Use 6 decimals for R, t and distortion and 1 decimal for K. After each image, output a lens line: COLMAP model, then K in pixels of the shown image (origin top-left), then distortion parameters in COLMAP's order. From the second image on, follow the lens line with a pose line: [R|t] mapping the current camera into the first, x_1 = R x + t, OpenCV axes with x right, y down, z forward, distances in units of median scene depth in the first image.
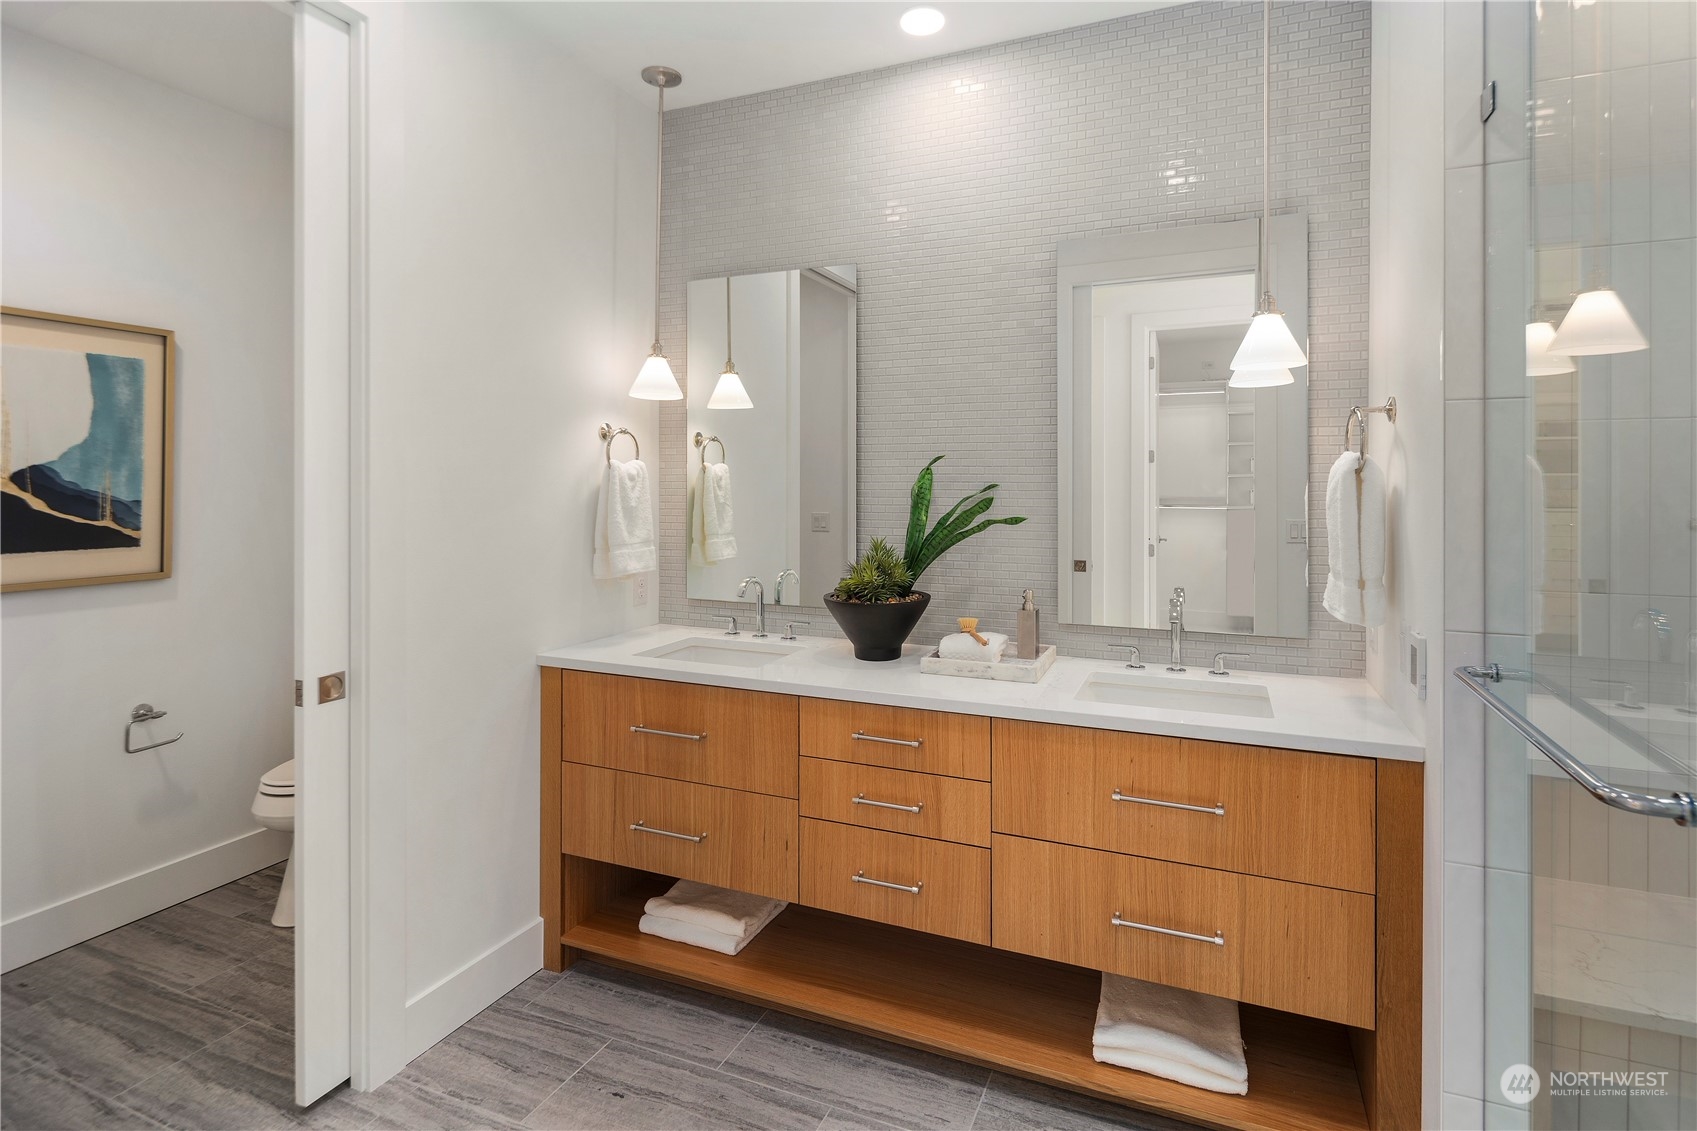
lens RADIAL K [[826.1, 0, 876.9], [0, 826.1, 482.6], [0, 0, 1]] dist [0.009409, -0.005806]
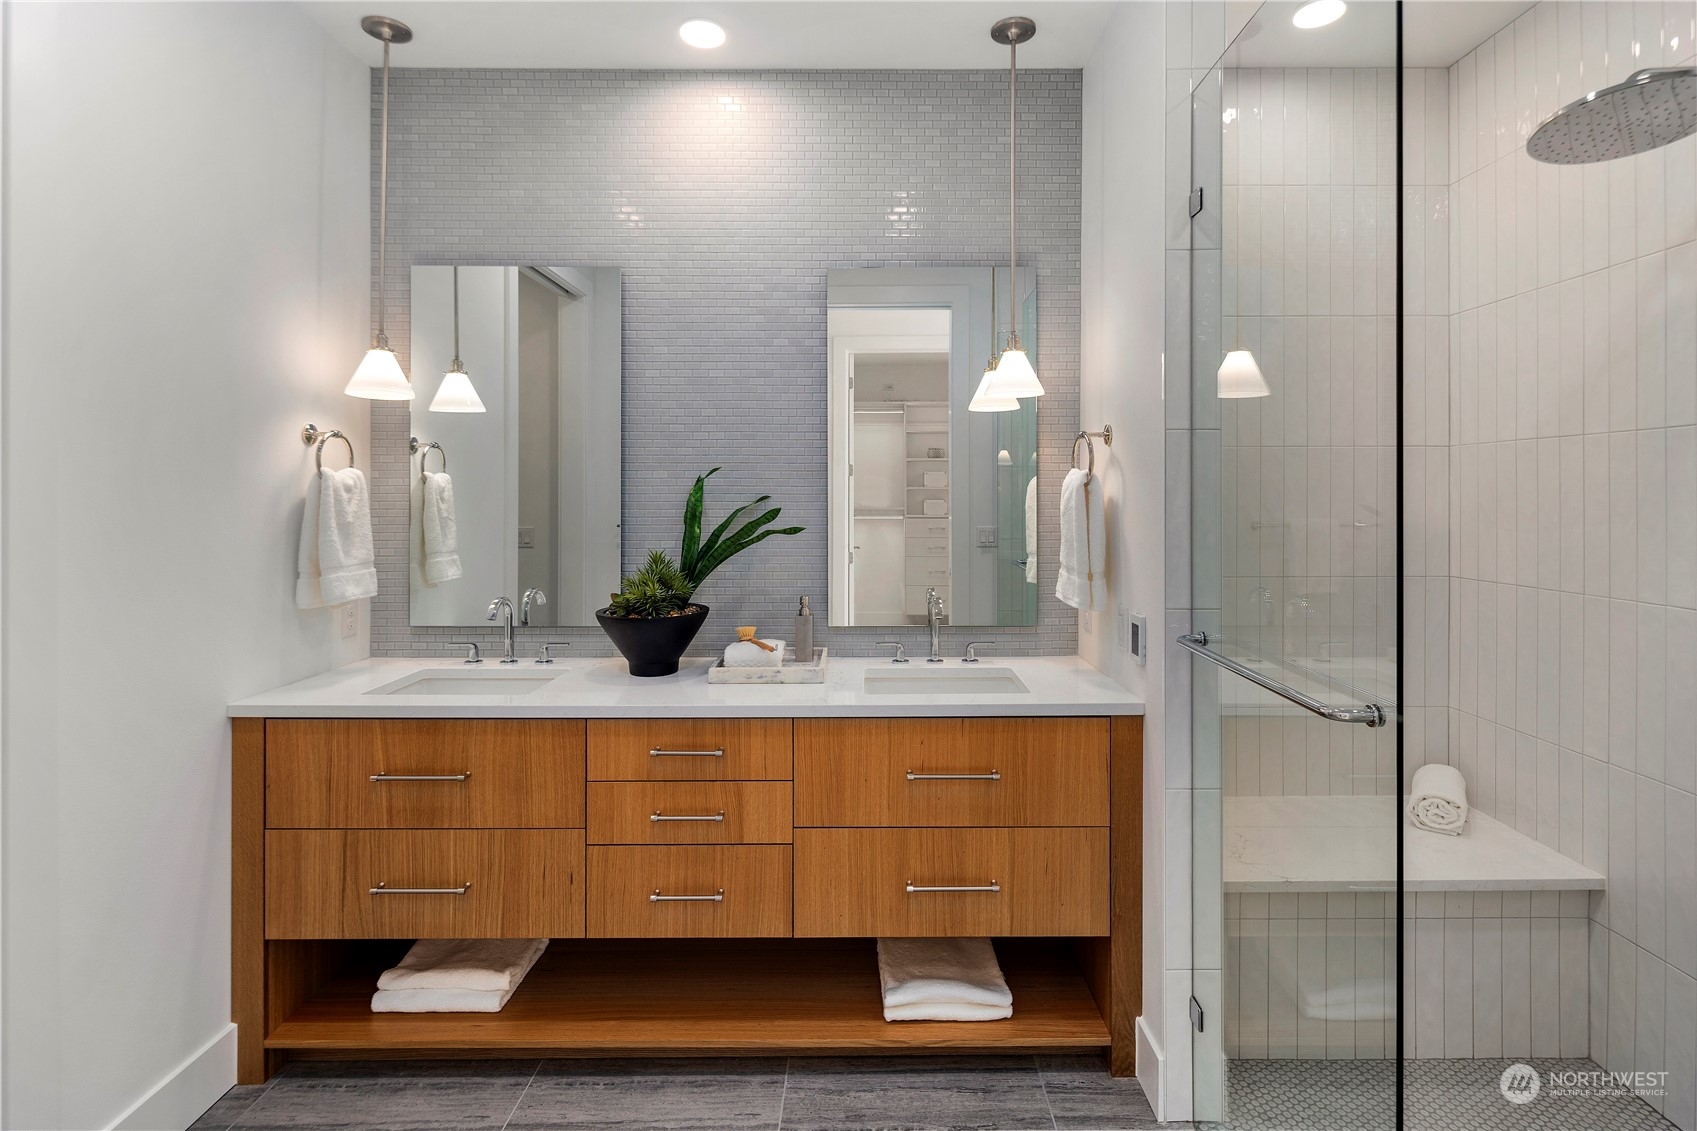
lens RADIAL K [[826.1, 0, 874.8], [0, 826.1, 493.5], [0, 0, 1]] dist [0.009409, -0.005806]
pose [[0.922969, -0.000028, 0.384873, -0.153378], [0.000585, 0.999999, -0.001332, 0.000605], [-0.384873, 0.001455, 0.922969, -0.005834]]
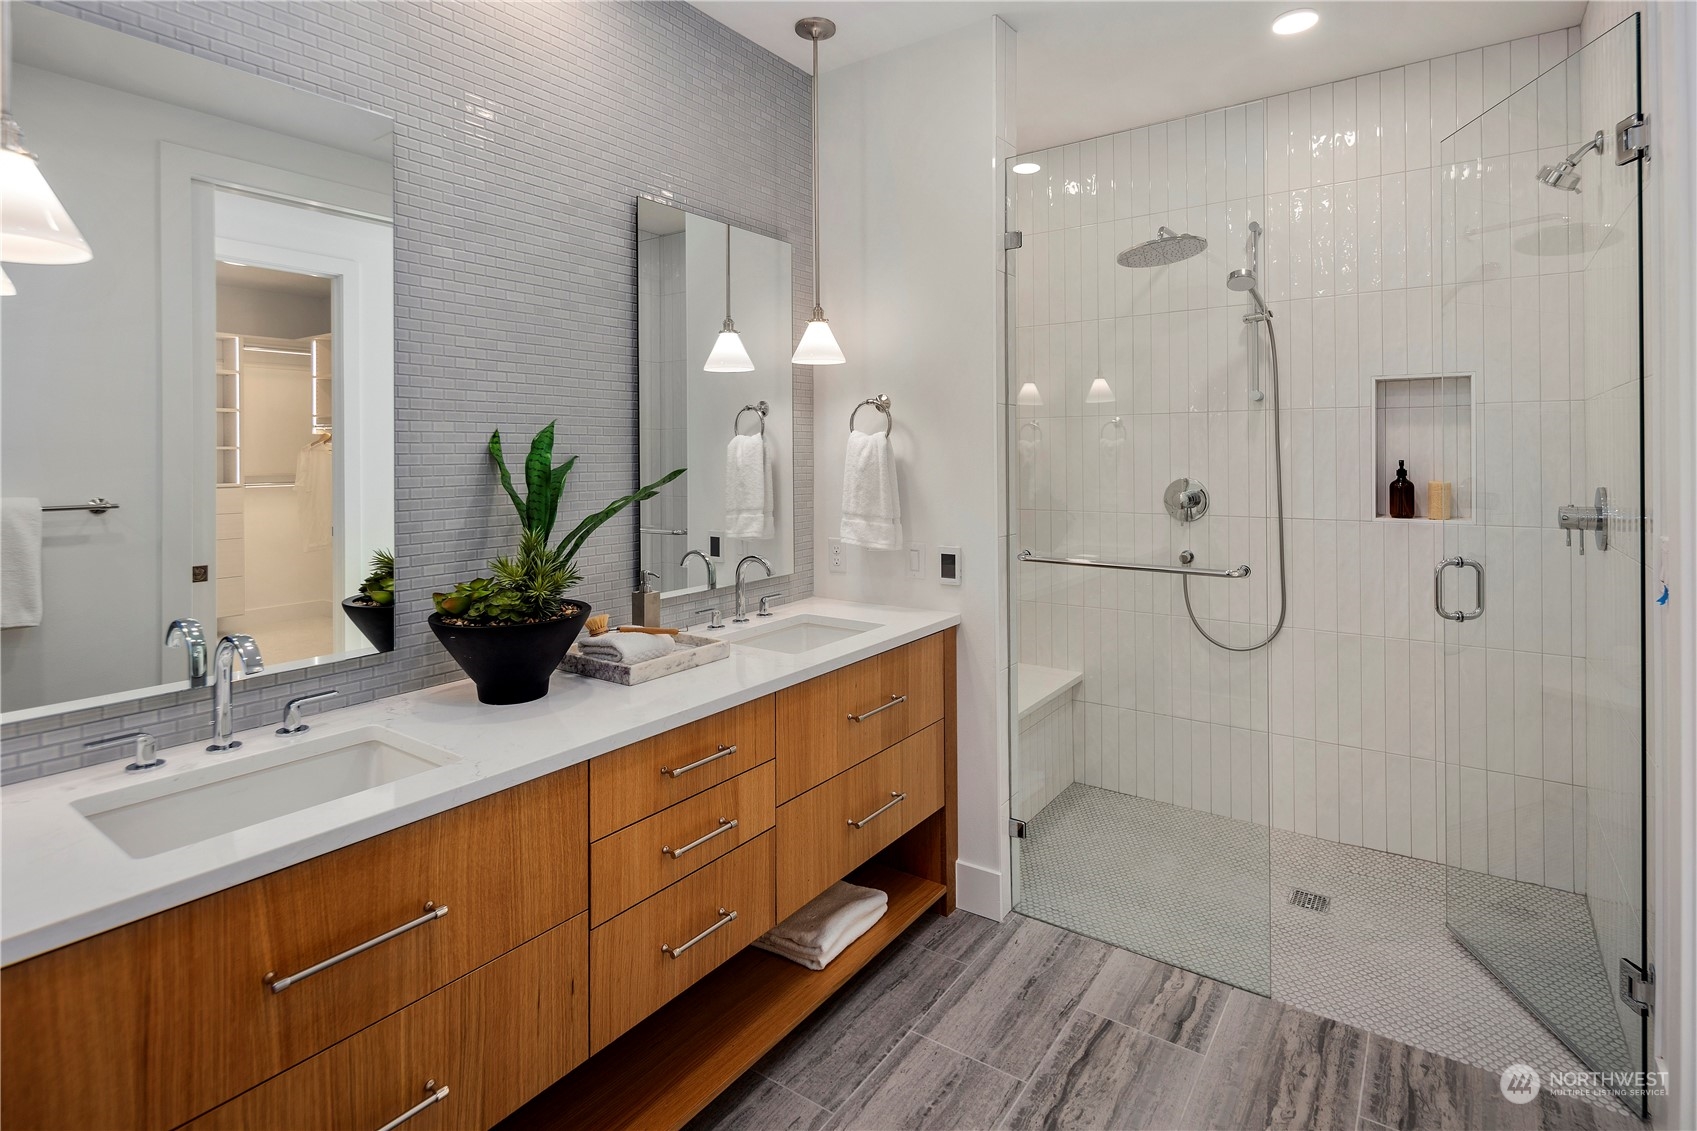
lens RADIAL K [[826.1, 0, 866.6], [0, 826.1, 454.6], [0, 0, 1]] dist [0.009409, -0.005806]
pose [[0.215898, 0.000226, 0.976416, -0.721628], [0.006807, 0.999975, -0.001737, 0.004525], [-0.976392, 0.007021, 0.215891, 0.615372]]
